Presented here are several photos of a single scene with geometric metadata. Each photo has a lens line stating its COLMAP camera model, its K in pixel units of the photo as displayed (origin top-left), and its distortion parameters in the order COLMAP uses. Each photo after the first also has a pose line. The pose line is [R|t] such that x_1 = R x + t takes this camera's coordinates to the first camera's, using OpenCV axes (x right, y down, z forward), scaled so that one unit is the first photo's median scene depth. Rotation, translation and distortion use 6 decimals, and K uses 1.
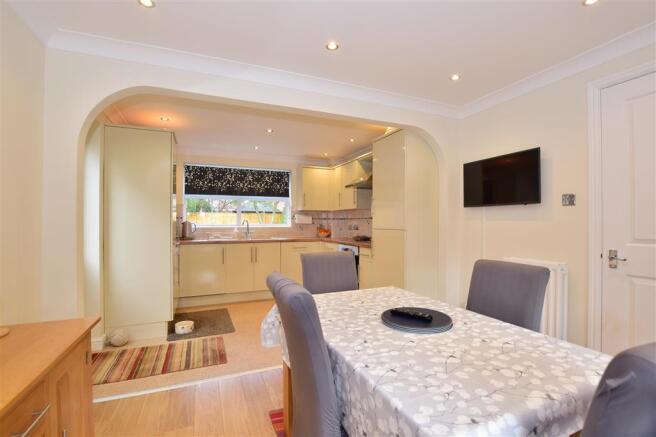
lens RADIAL K [[290.2, 0, 328.0], [0, 290.2, 218.5], [0, 0, 1]] dist [-0.019611, 0.000022]
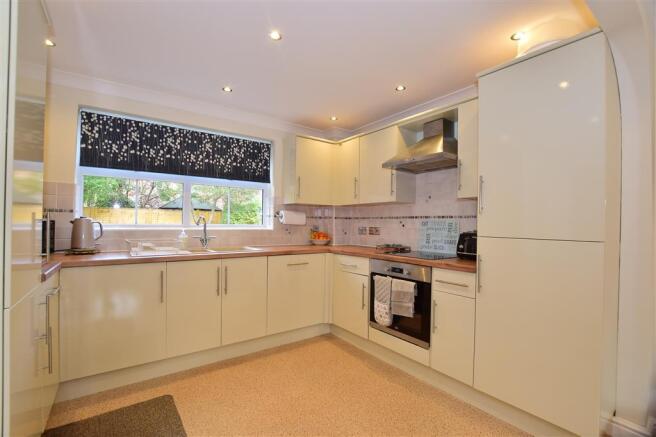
lens RADIAL K [[290.2, 0, 328.0], [0, 290.2, 218.5], [0, 0, 1]] dist [-0.019611, 0.000022]
pose [[0.974767, 0.014721, 0.222740, -0.161016], [-0.014396, 0.999892, -0.003085, 0.005381], [-0.222762, -0.000200, 0.974873, 0.370210]]
